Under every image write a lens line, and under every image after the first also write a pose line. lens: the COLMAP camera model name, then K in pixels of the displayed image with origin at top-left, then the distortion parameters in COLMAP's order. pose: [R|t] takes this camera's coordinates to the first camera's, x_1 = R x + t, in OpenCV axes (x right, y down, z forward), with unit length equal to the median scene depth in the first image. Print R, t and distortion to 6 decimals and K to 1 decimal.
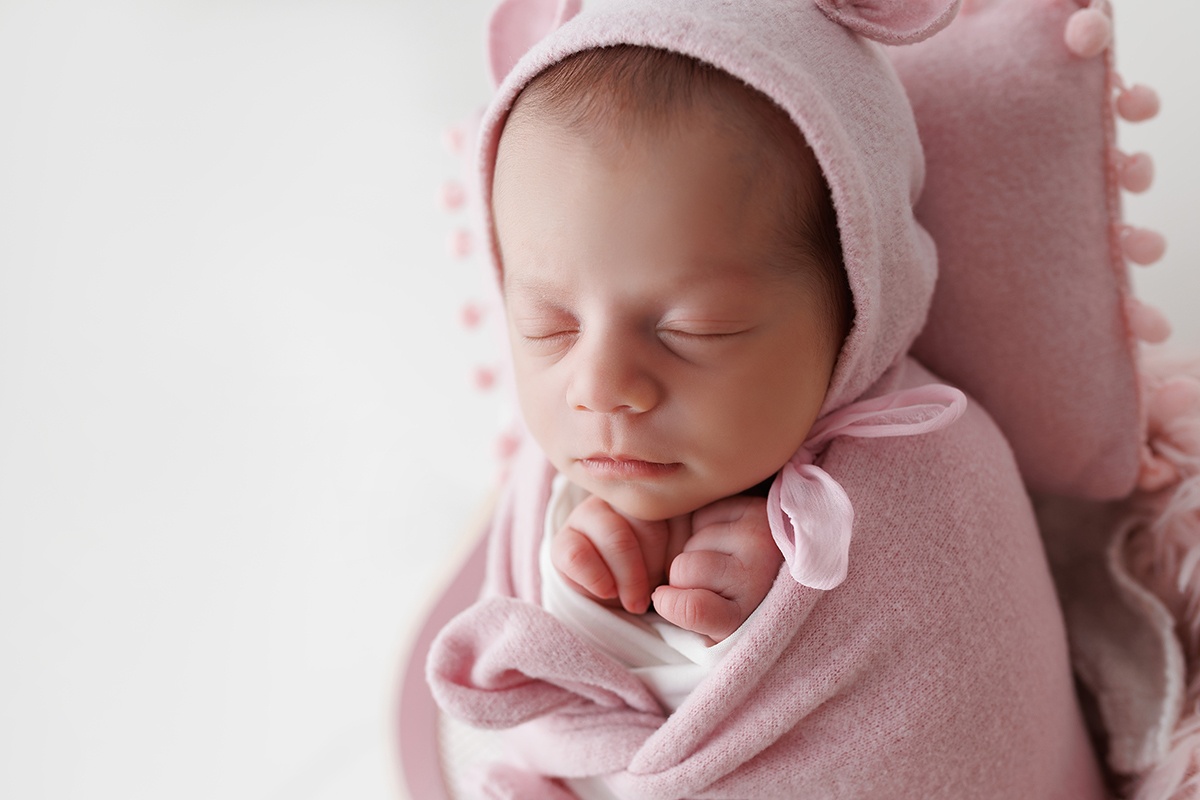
lens RADIAL K [[1238.8, 0, 600.0], [0, 1238.8, 400.0], [0, 0, 1]] dist [-0.121777, 0.282637]
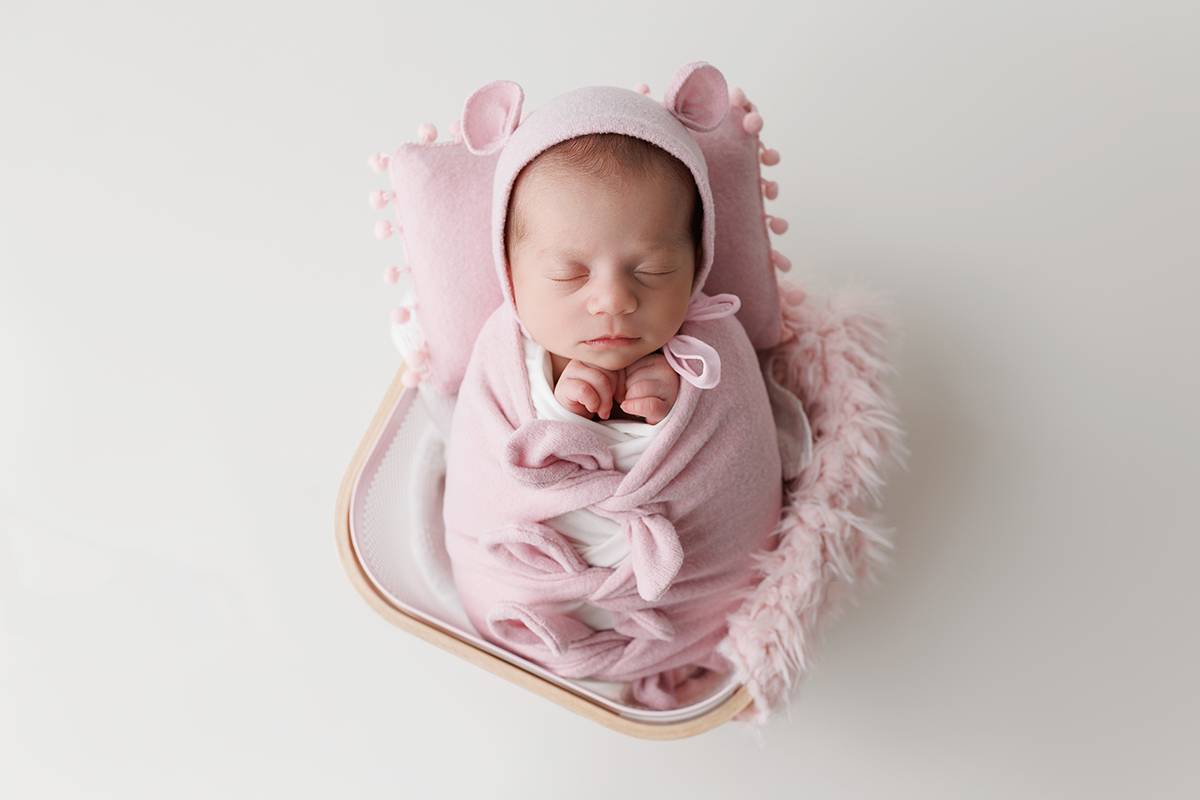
lens RADIAL K [[1182.4, 0, 600.0], [0, 1182.4, 400.0], [0, 0, 1]] dist [0.004167, -0.000460]
pose [[0.843907, -0.094779, 0.528051, -1.013470], [0.077361, 0.995483, 0.055041, 0.041013], [-0.530883, -0.005599, 0.847427, -0.621591]]
